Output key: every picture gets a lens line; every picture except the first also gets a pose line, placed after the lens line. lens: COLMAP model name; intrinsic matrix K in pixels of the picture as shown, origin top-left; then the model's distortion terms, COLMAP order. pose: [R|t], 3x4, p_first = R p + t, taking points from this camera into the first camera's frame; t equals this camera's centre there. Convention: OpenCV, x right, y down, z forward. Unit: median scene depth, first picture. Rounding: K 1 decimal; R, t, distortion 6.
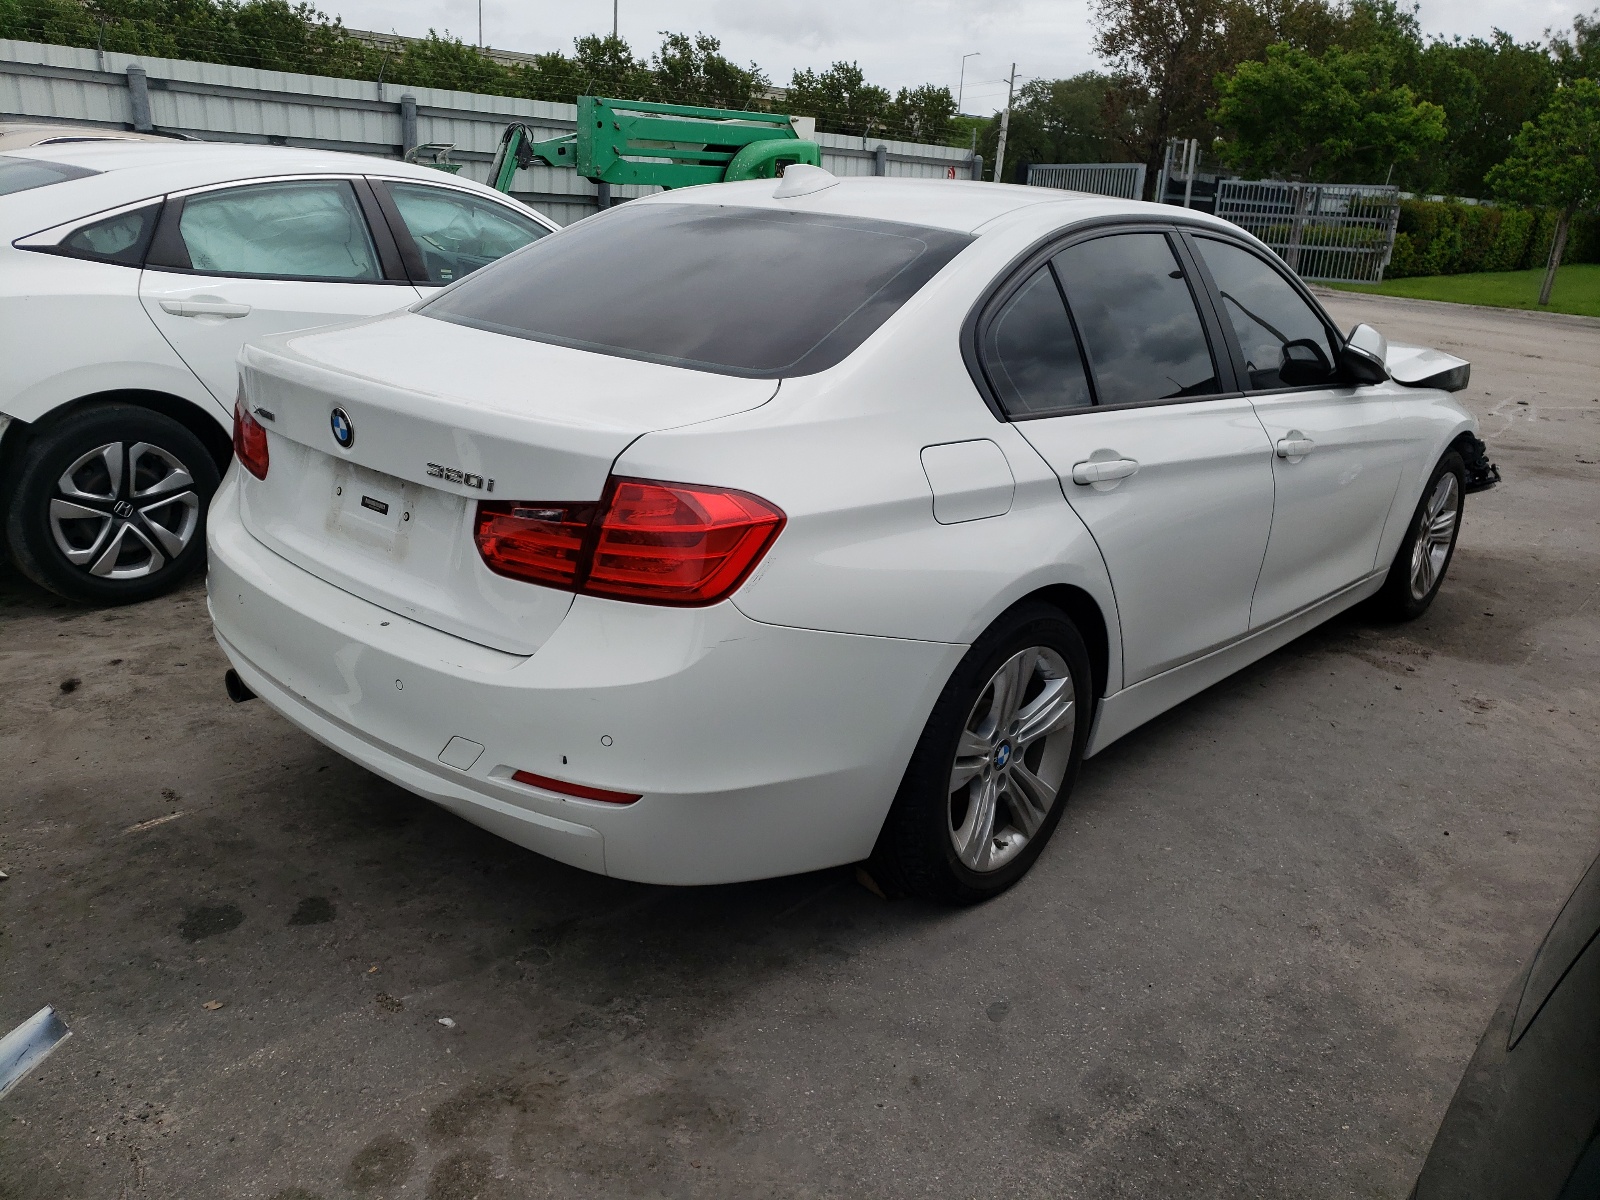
lens RADIAL K [[1192.6, 0, 798.4], [0, 1192.6, 602.0], [0, 0, 1]] dist [0.031017, 0.010501]
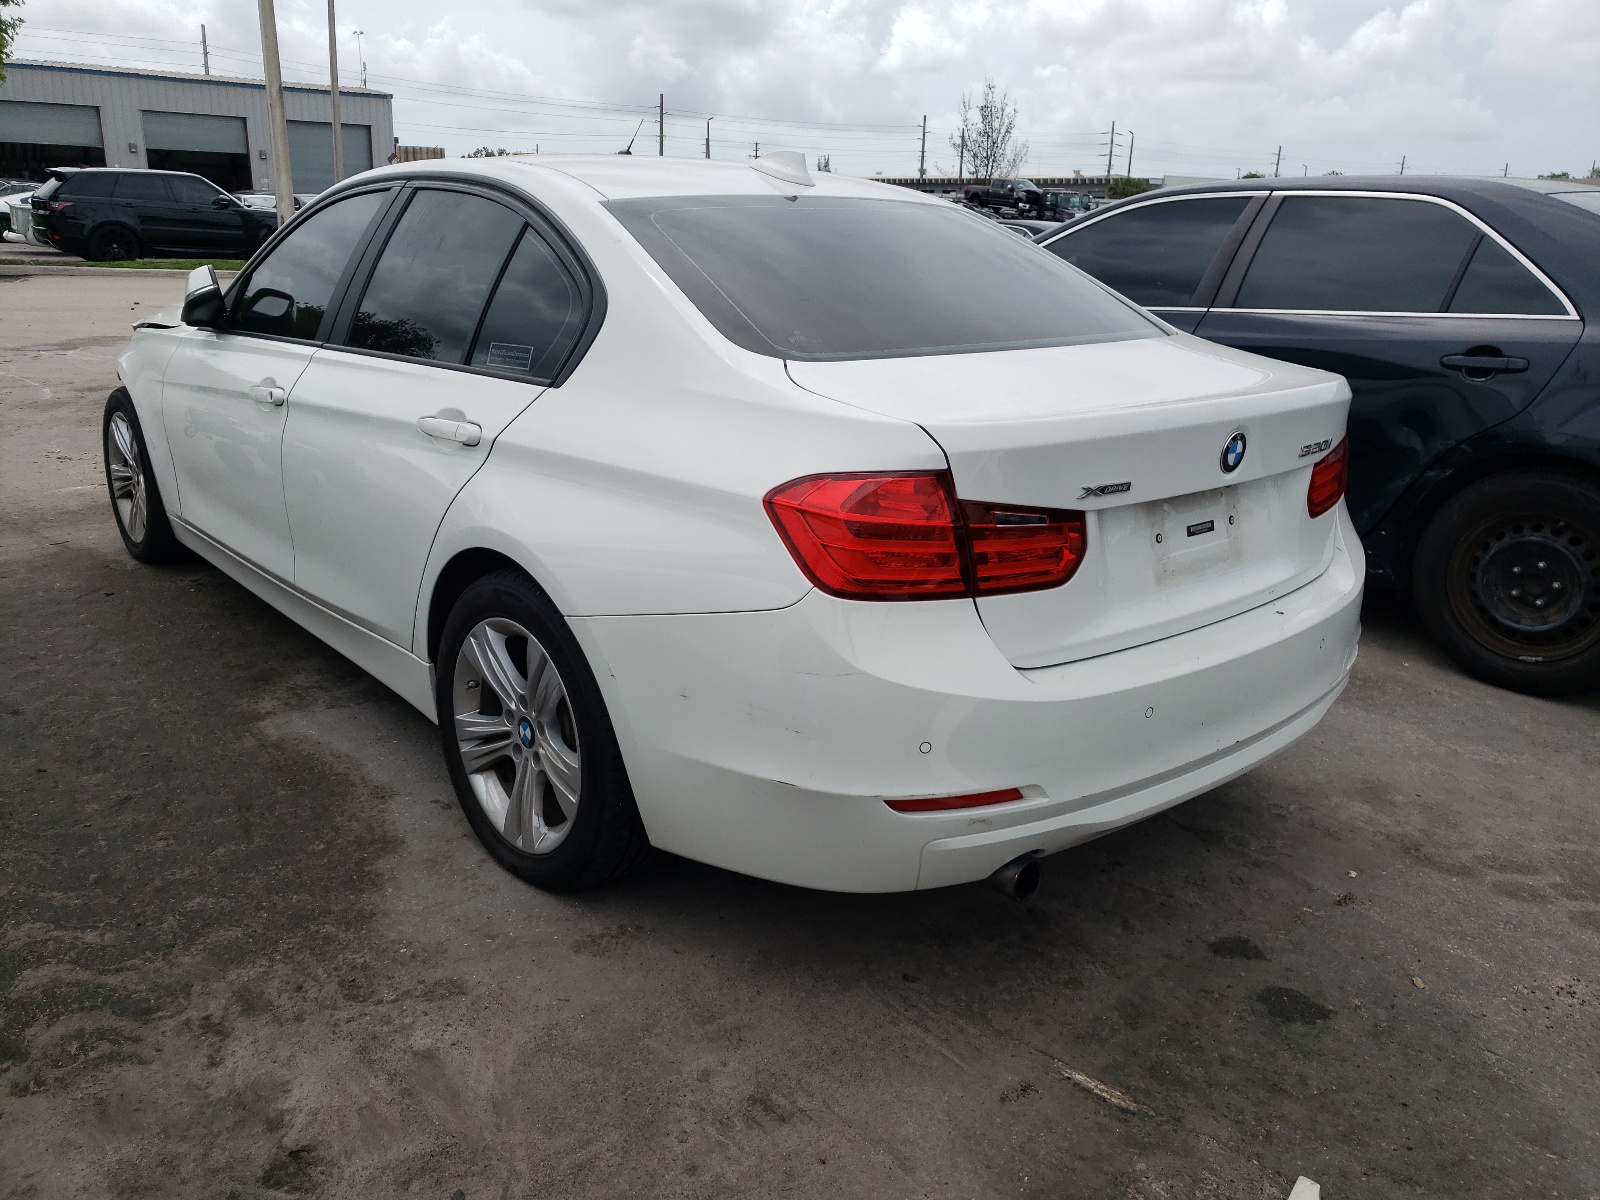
lens RADIAL K [[1192.6, 0, 796.6], [0, 1192.6, 600.2], [0, 0, 1]] dist [0.031017, 0.010501]
pose [[0.153974, -0.370265, 0.916076, -1.270602], [0.293148, 0.902507, 0.315508, -0.415218], [-0.943587, 0.219966, 0.247505, 1.057158]]
